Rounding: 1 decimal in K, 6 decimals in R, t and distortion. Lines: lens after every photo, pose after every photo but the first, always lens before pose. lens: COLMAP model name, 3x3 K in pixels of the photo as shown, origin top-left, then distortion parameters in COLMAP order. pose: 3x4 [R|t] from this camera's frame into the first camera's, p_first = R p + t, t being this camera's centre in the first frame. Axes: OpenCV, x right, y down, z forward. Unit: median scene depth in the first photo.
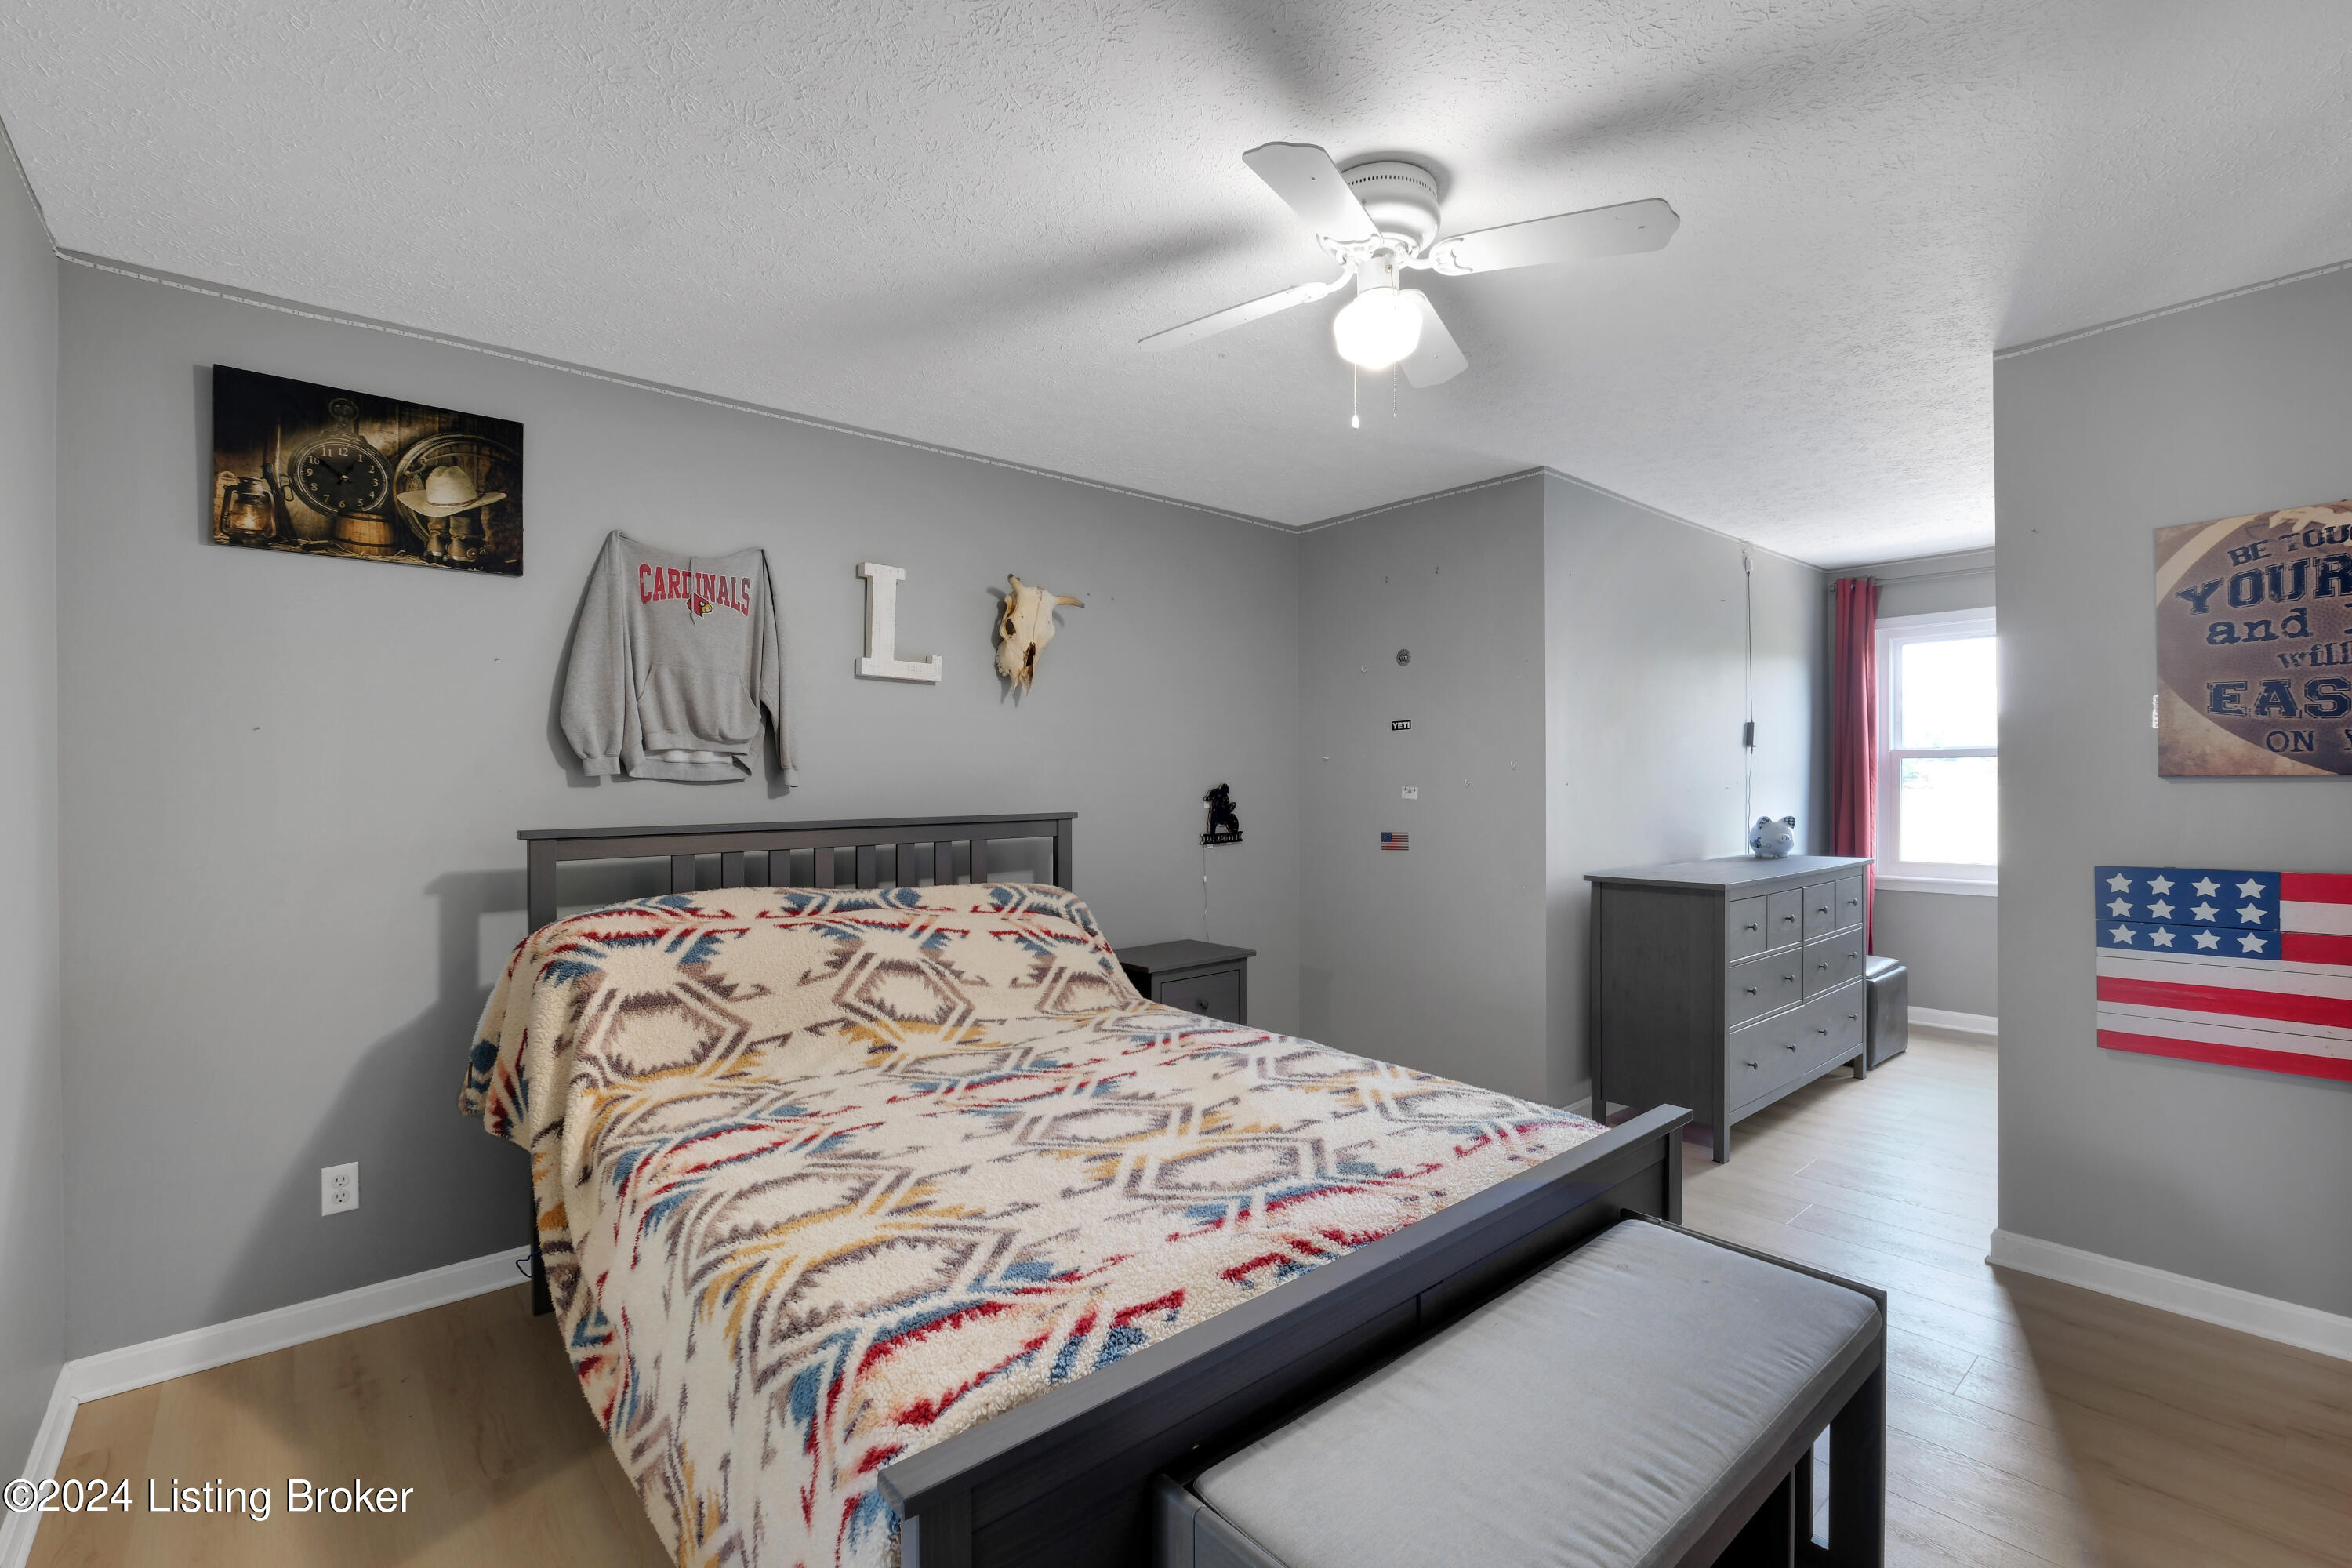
lens RADIAL K [[1018.0, 0, 1186.8], [0, 1018.0, 788.5], [0, 0, 1]] dist [-0.007993, -0.001295]
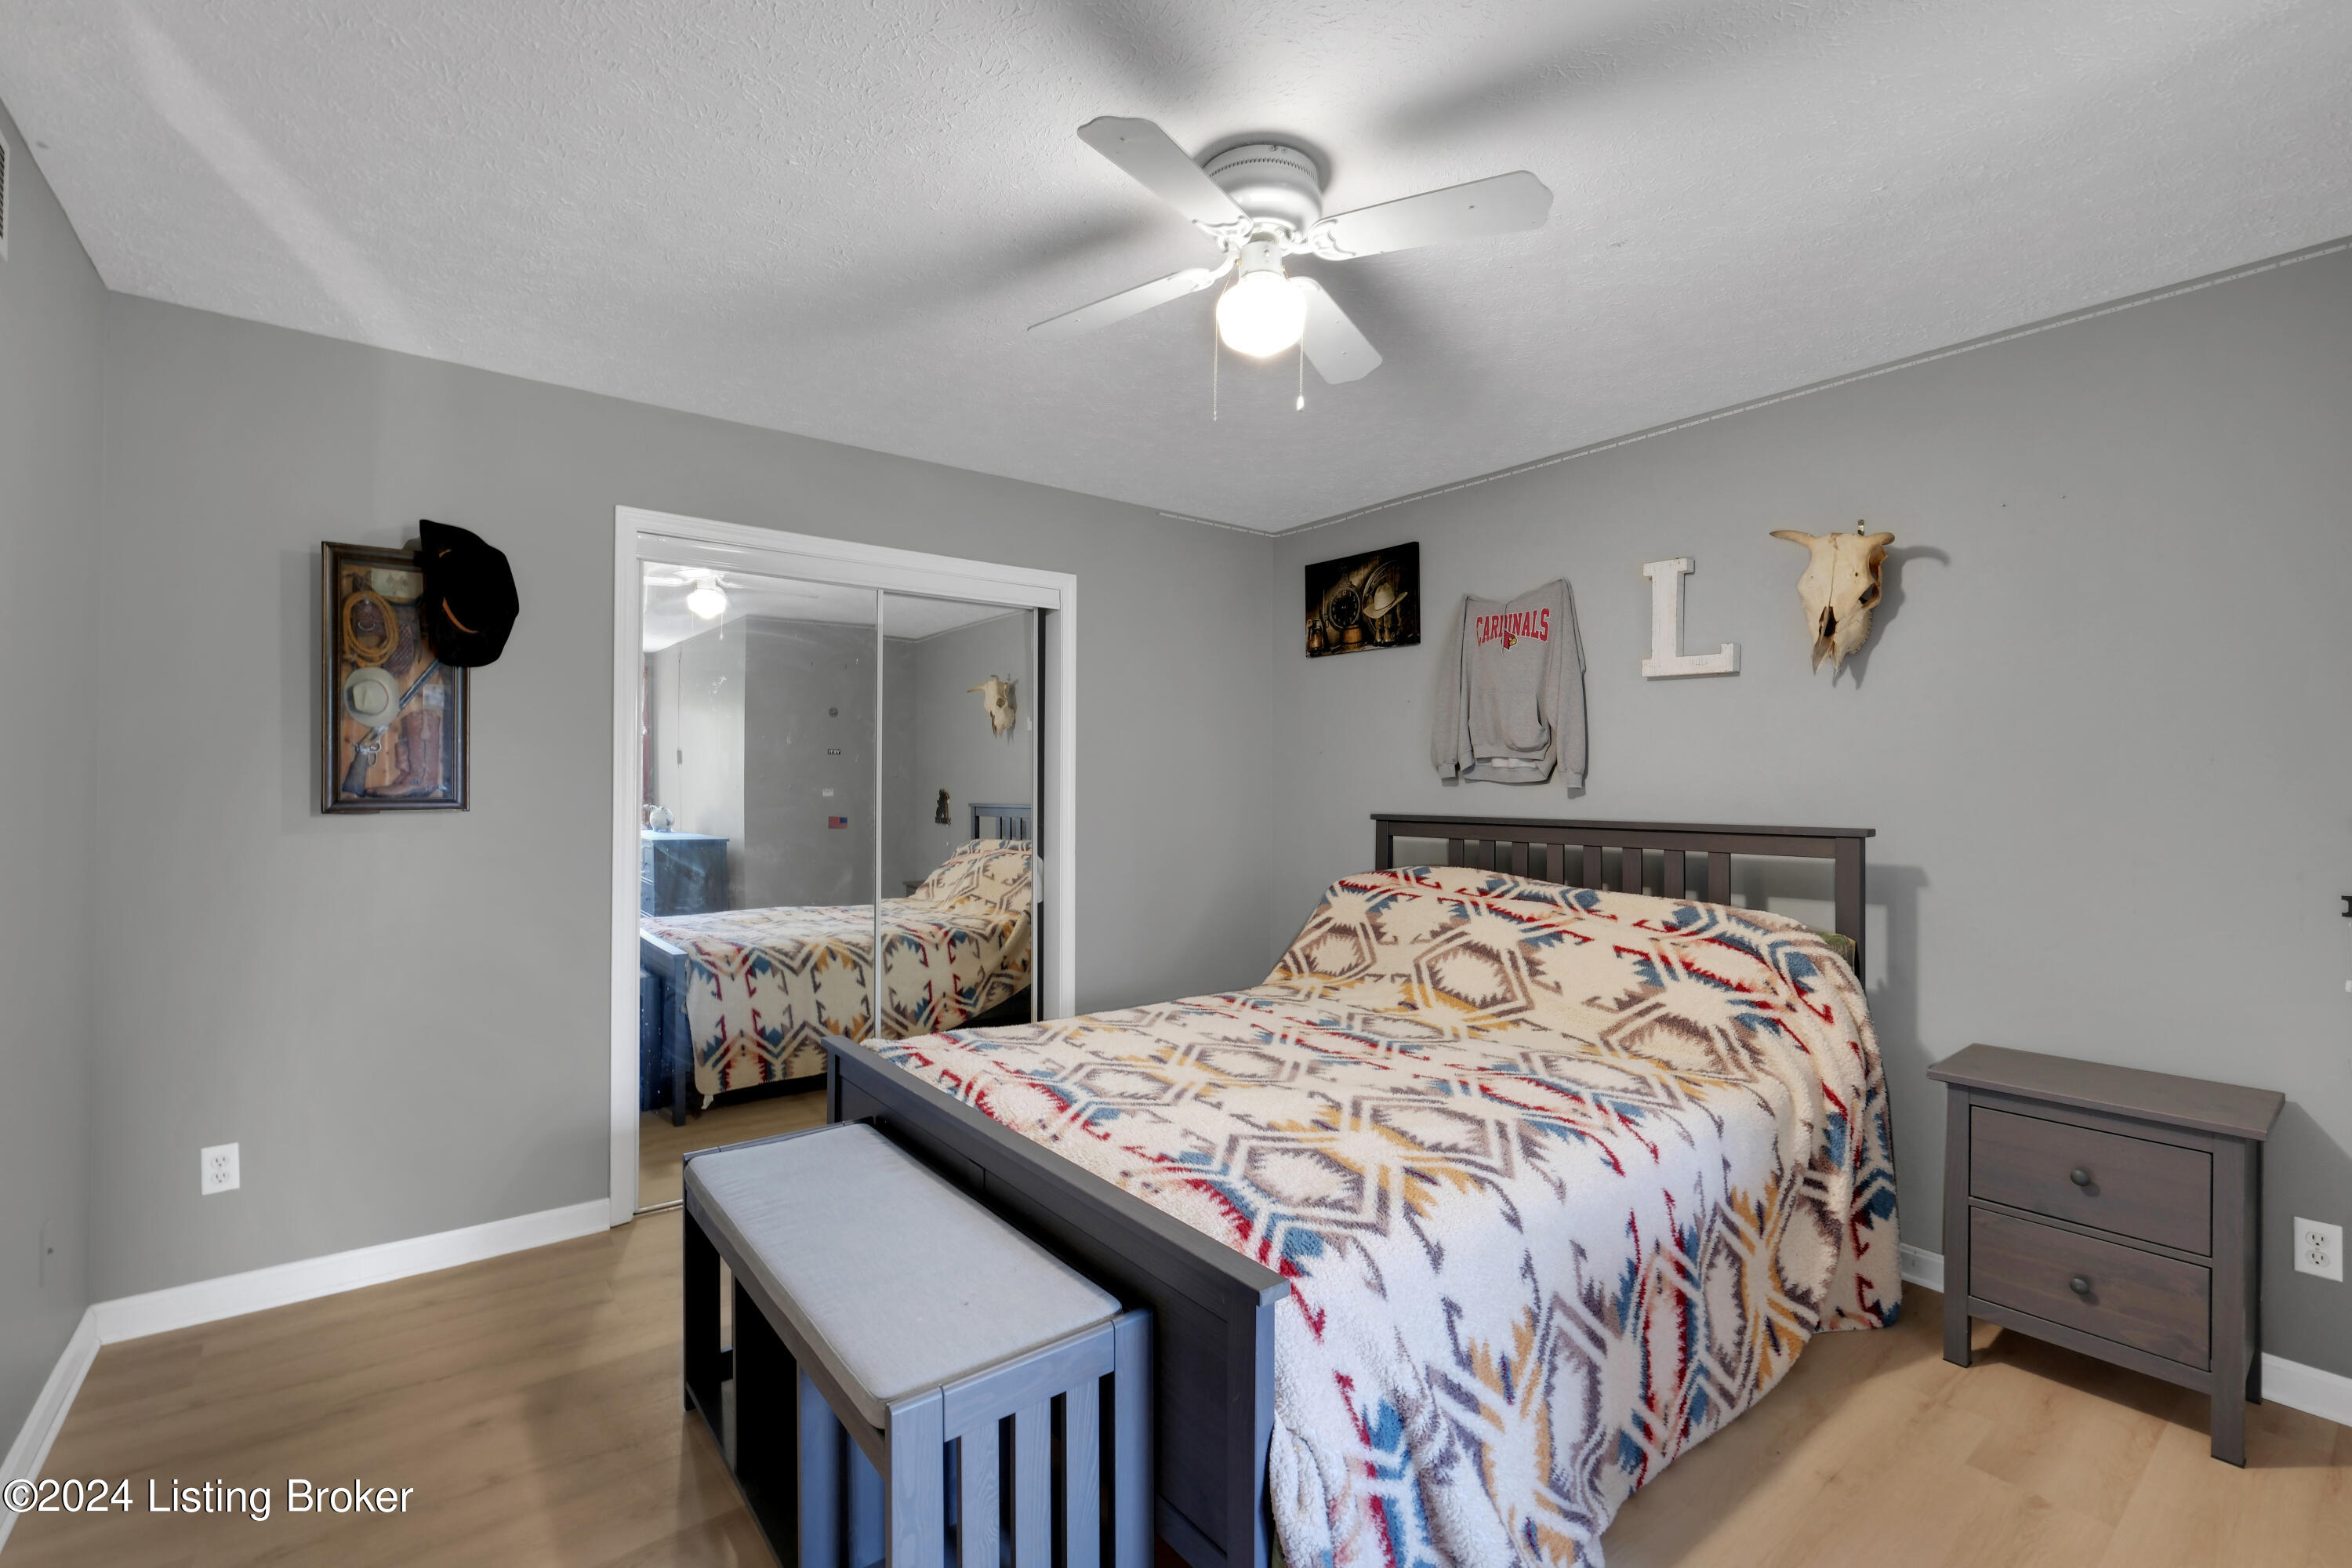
lens RADIAL K [[1018.0, 0, 1174.2], [0, 1018.0, 780.8], [0, 0, 1]] dist [-0.007993, -0.001295]
pose [[-0.045951, 0.003535, -0.998937, 0.924732], [-0.012449, 0.999914, 0.004111, -0.011724], [0.998866, 0.012624, -0.045903, 0.779441]]
